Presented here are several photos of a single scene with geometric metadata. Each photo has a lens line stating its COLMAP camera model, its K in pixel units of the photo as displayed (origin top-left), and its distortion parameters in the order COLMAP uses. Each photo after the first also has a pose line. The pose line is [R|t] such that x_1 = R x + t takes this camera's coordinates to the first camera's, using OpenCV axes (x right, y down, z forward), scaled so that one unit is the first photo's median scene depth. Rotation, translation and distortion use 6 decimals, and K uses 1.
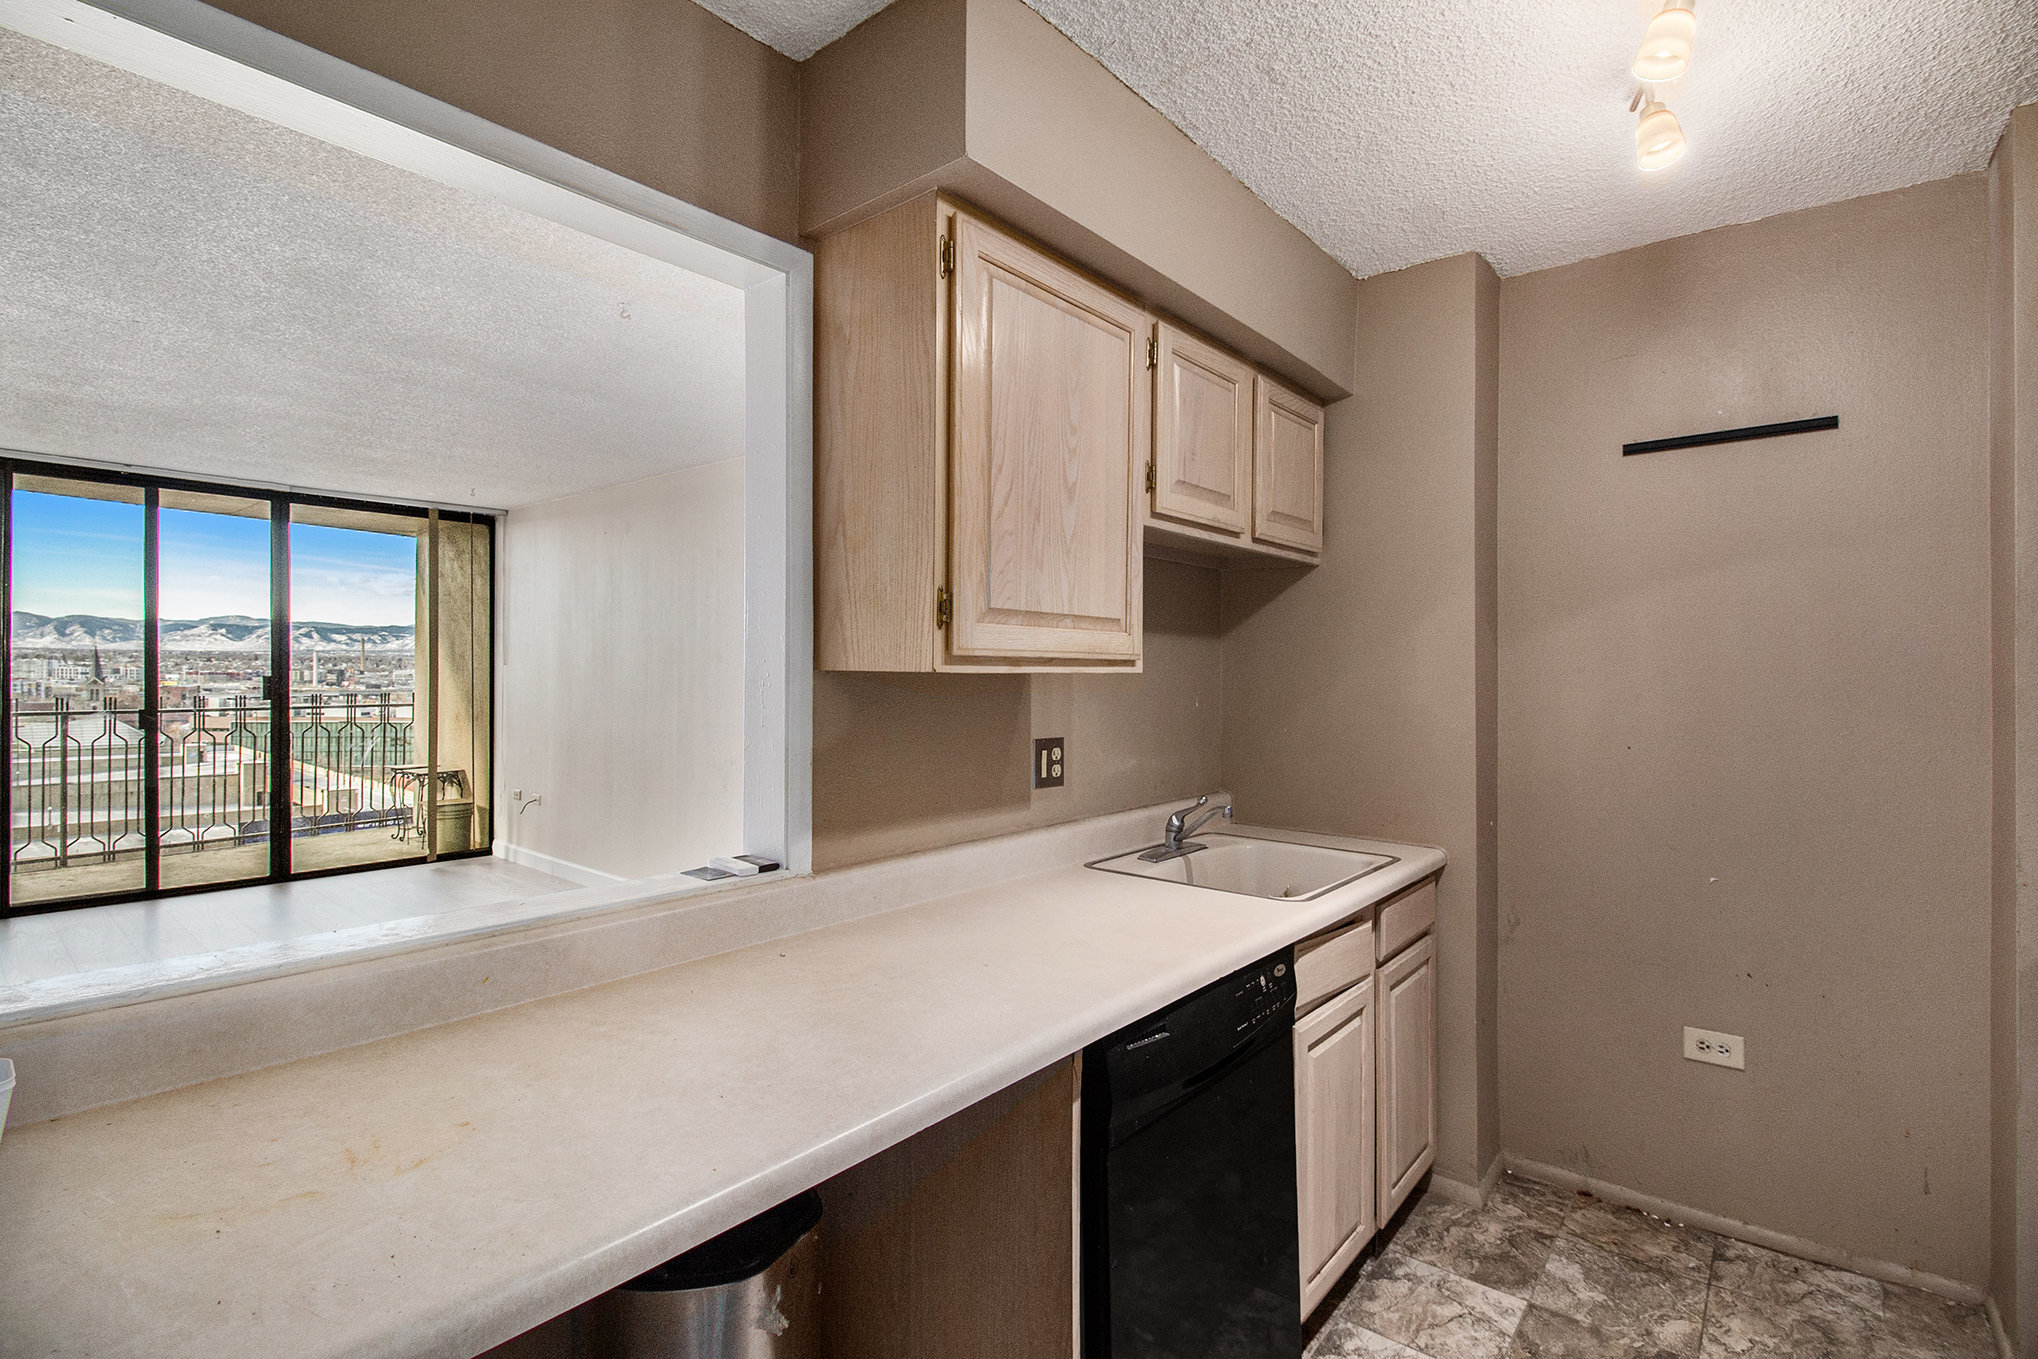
lens RADIAL K [[939.9, 0, 1034.2], [0, 939.9, 680.2], [0, 0, 1]] dist [-0.020441, -0.003882]
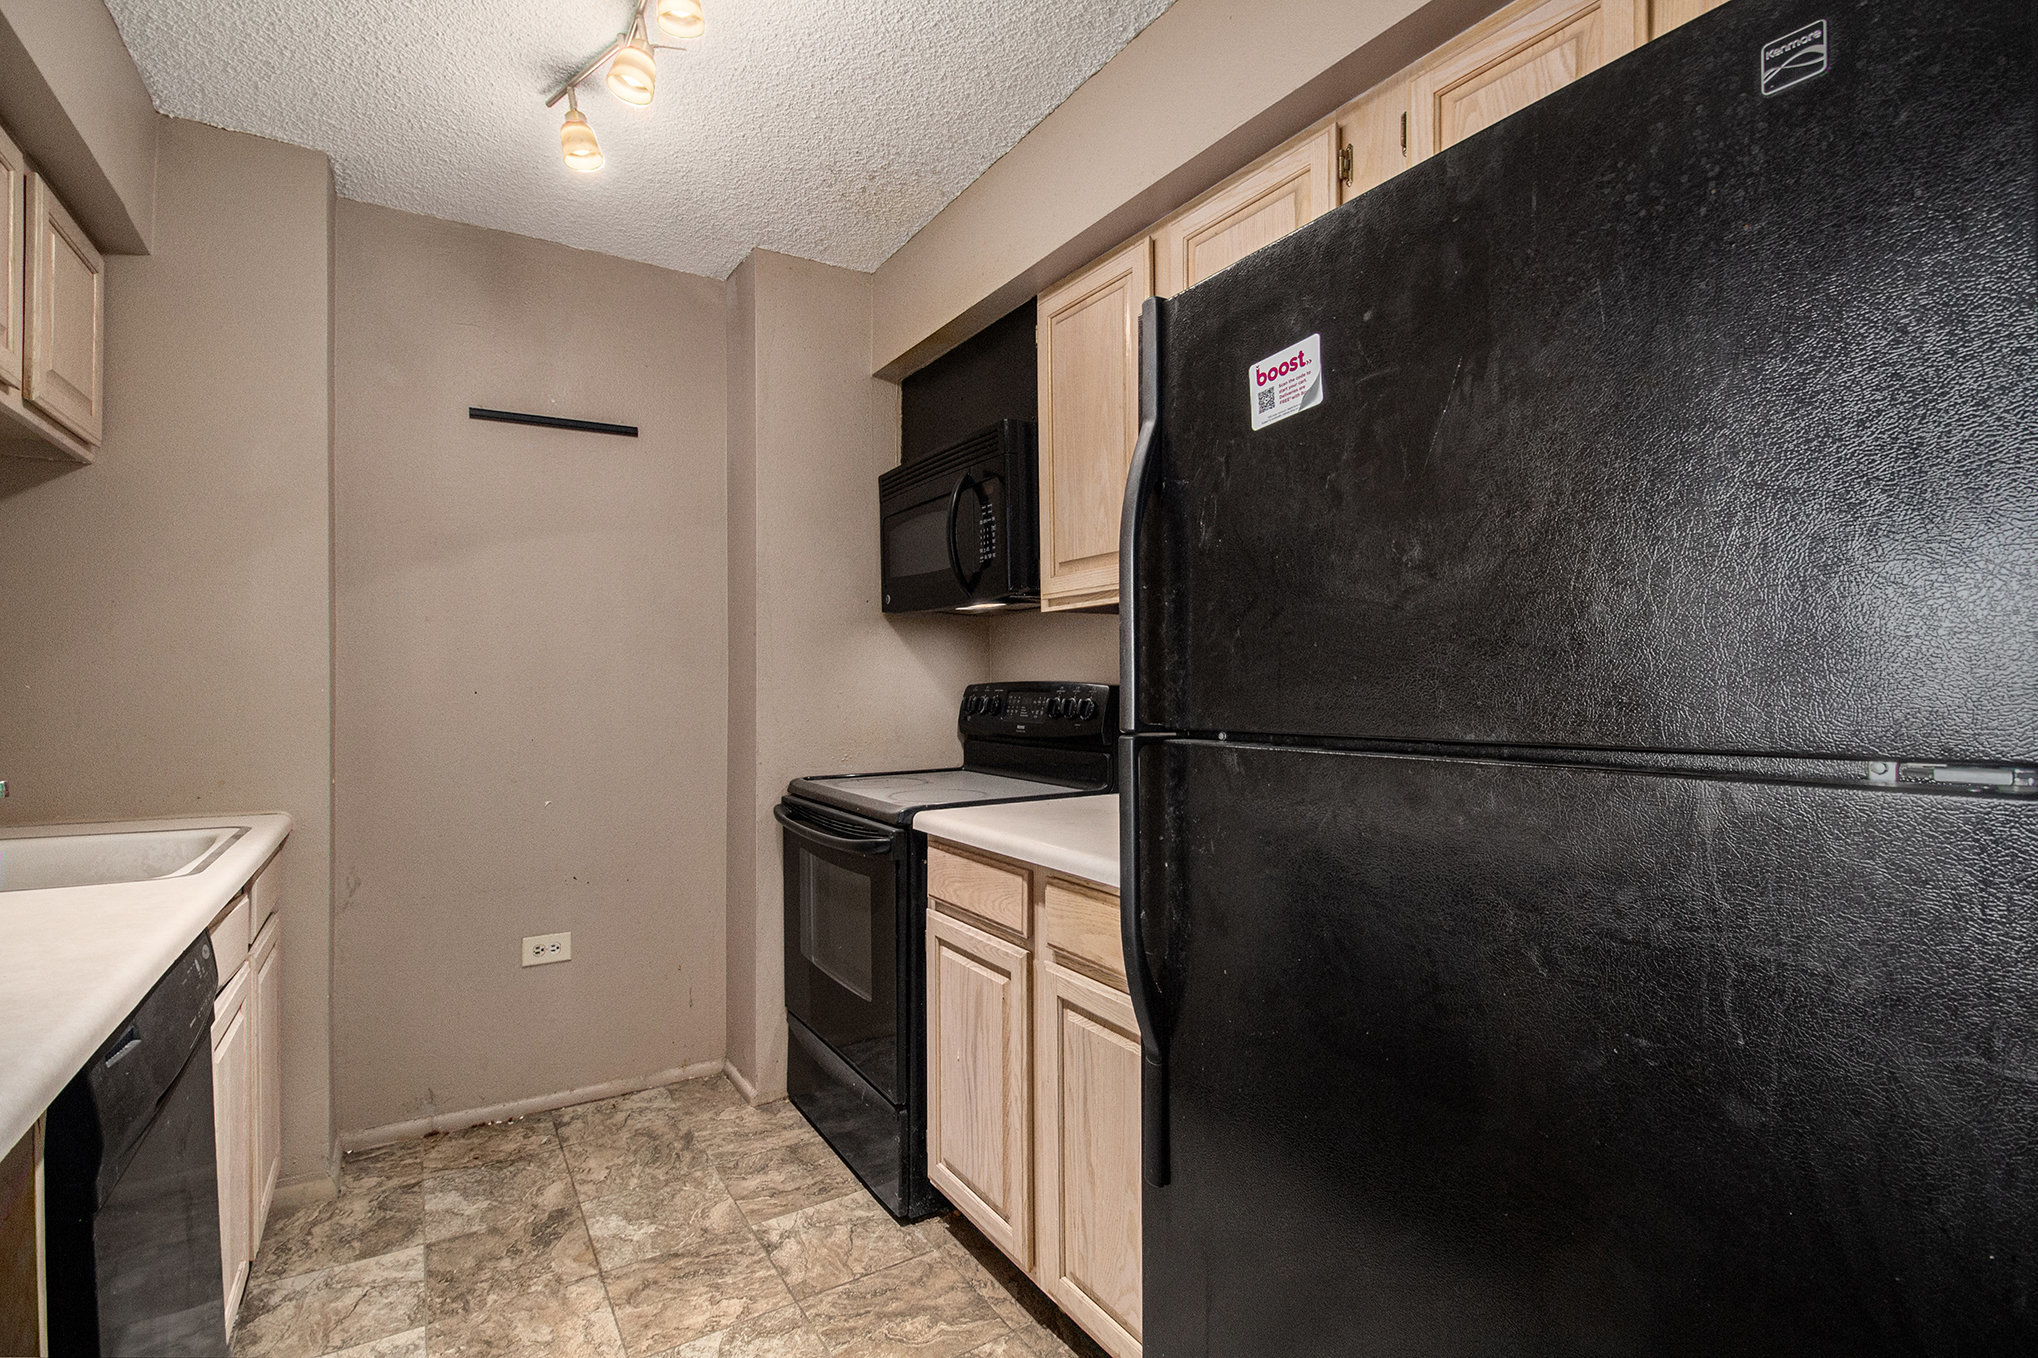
lens RADIAL K [[939.9, 0, 1018.9], [0, 939.9, 683.2], [0, 0, 1]] dist [-0.020441, -0.003882]
pose [[0.308702, -0.004508, 0.951148, -0.196231], [-0.001883, 0.999984, 0.005351, 0.058779], [-0.951157, -0.003443, 0.308688, 0.081843]]
